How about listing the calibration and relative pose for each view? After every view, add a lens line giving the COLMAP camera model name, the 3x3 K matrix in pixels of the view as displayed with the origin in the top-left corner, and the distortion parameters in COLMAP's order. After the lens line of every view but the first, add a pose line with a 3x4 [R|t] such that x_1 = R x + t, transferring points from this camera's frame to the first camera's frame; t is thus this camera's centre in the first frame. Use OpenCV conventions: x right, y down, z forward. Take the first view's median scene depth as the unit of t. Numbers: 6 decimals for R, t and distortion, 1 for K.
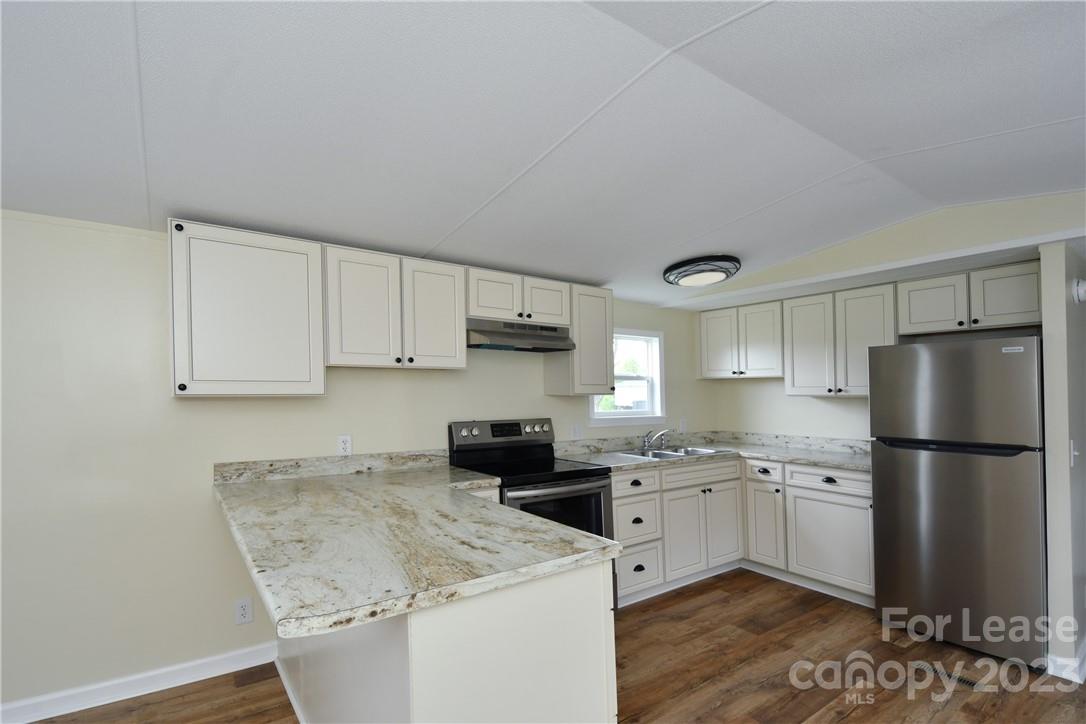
lens RADIAL K [[511.6, 0, 549.2], [0, 511.6, 403.3], [0, 0, 1]] dist [0.019929, 0.000297]
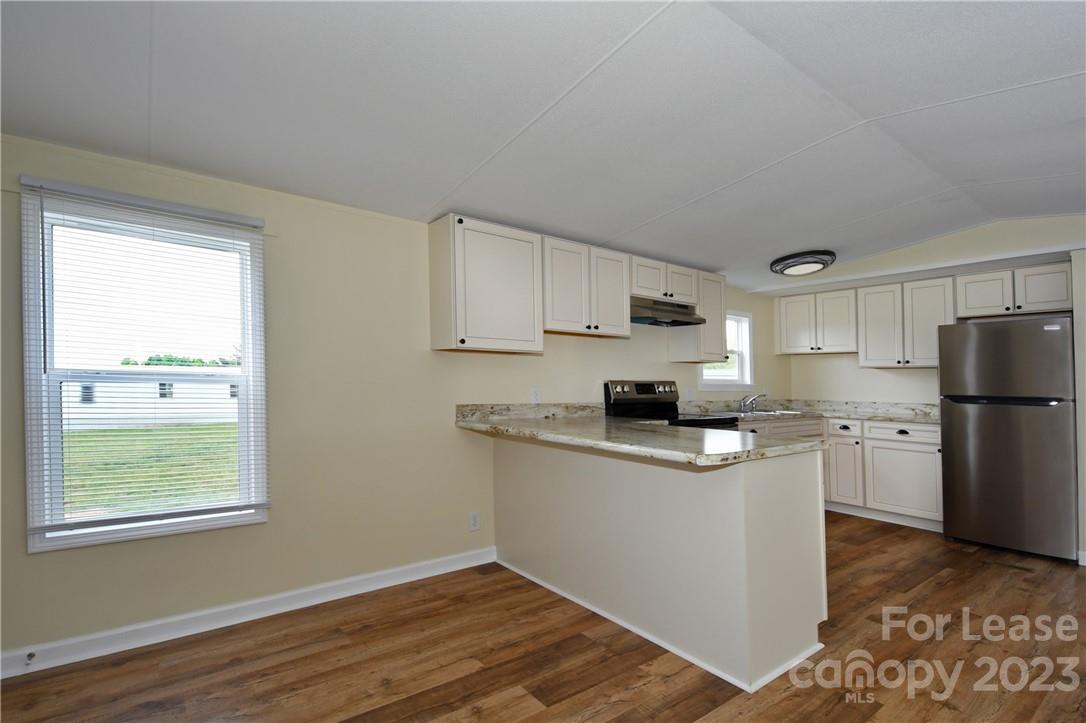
lens RADIAL K [[533.7, 0, 584.6], [0, 533.7, 388.4], [0, 0, 1]] dist [0.040808, -0.000301]
pose [[0.997453, 0.013842, 0.069971, -0.328280], [-0.013456, 0.999892, -0.005978, 0.062621], [-0.070046, 0.005021, 0.997531, -0.265191]]
